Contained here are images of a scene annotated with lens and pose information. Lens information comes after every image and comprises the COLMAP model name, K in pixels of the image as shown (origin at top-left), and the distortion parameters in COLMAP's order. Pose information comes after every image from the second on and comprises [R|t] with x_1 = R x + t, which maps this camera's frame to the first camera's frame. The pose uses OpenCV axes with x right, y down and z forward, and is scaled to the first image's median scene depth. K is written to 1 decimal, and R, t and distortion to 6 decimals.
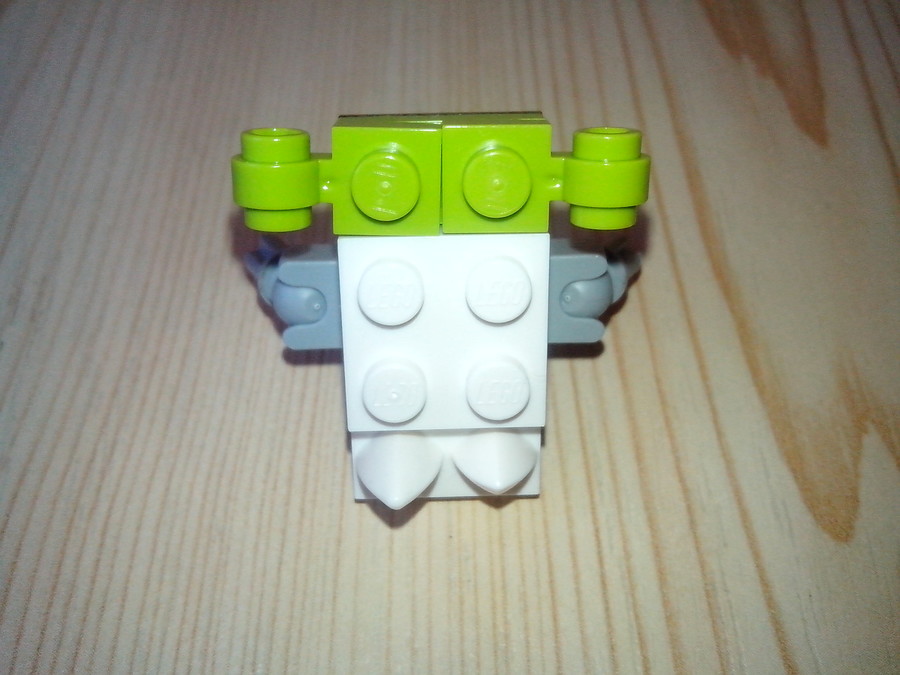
lens RADIAL K [[901.2, 0, 456.6], [0, 901.2, 318.0], [0, 0, 1]] dist [-0.027805, 0.000000]
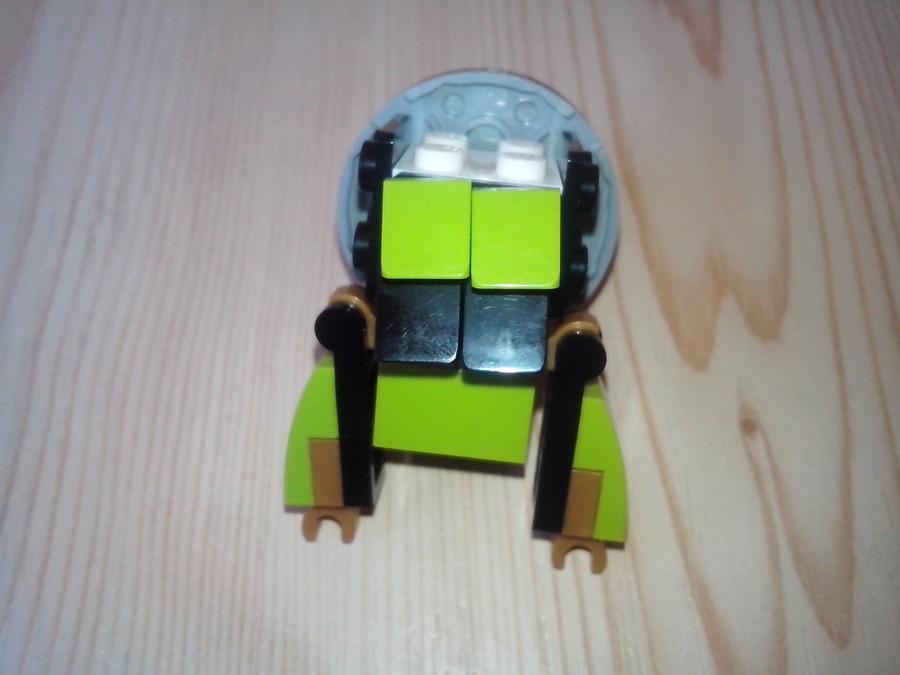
lens RADIAL K [[901.2, 0, 449.3], [0, 901.2, 329.7], [0, 0, 1]] dist [-0.027805, 0.000000]
pose [[0.999775, -0.010604, 0.018391, -0.001123], [0.008033, 0.990867, 0.134605, -0.014202], [-0.019651, -0.134427, 0.990729, -0.407603]]
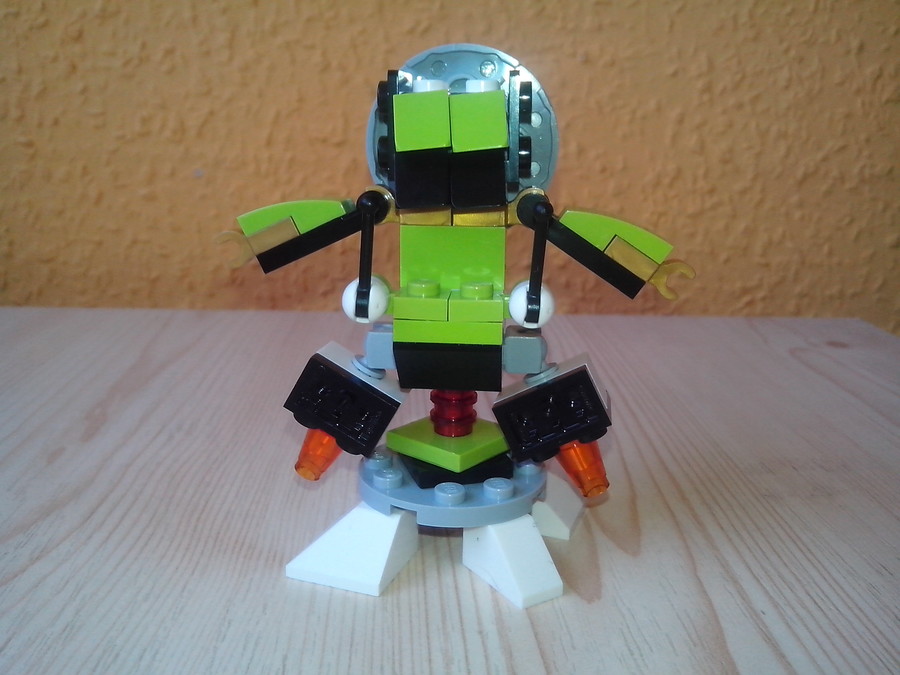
lens RADIAL K [[901.2, 0, 446.3], [0, 901.2, 321.1], [0, 0, 1]] dist [-0.027805, 0.000000]
pose [[0.999081, 0.012557, 0.040975, 0.077417], [0.017660, 0.750525, -0.660606, 1.421663], [-0.039048, 0.660722, 0.749614, -0.972319]]
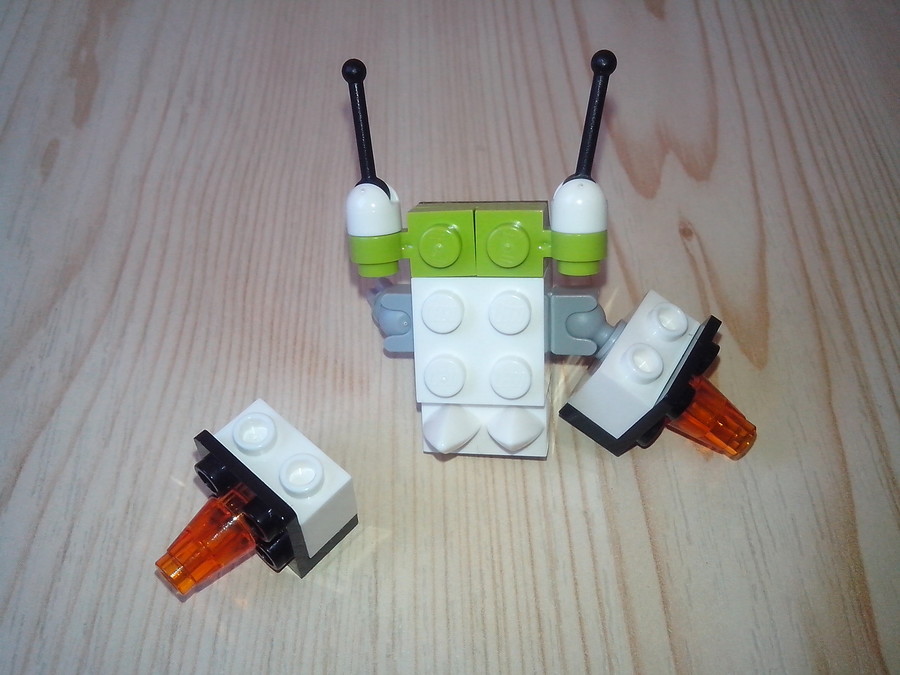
lens RADIAL K [[901.2, 0, 438.9], [0, 901.2, 329.6], [0, 0, 1]] dist [-0.027805, 0.000000]
pose [[0.999856, -0.002058, 0.016842, -0.047071], [0.002206, 0.999959, -0.008787, 0.516973], [-0.016823, 0.008823, 0.999820, -0.857981]]
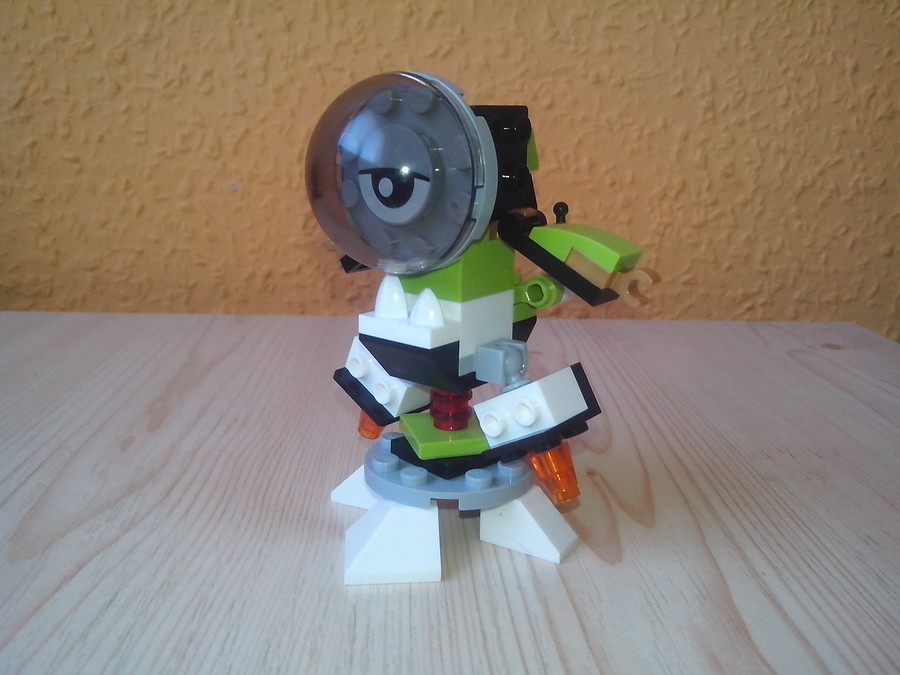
lens RADIAL K [[901.2, 0, 442.8], [0, 901.2, 316.0], [0, 0, 1]] dist [-0.027805, 0.000000]
pose [[0.999324, 0.012932, 0.034412, -0.018142], [0.013528, 0.741041, -0.671323, 1.609644], [-0.034182, 0.671335, 0.740365, -1.158545]]
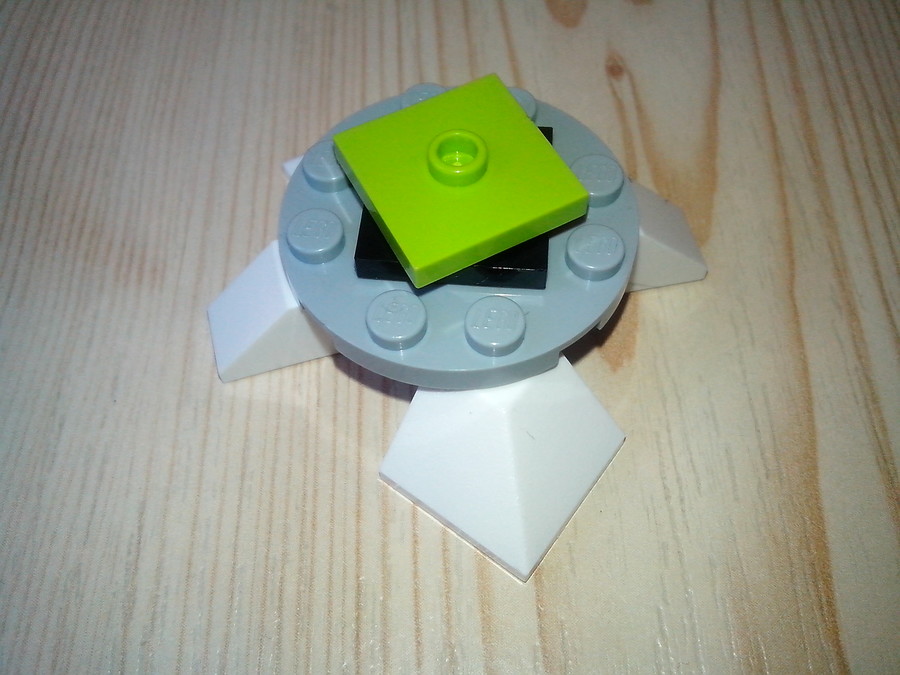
lens RADIAL K [[901.2, 0, 451.3], [0, 901.2, 341.3], [0, 0, 1]] dist [-0.027805, 0.000000]
pose [[0.999903, -0.013874, 0.001174, 0.221700], [0.013713, 0.995898, 0.089436, 0.586189], [-0.002410, -0.089411, 0.995992, -0.452335]]
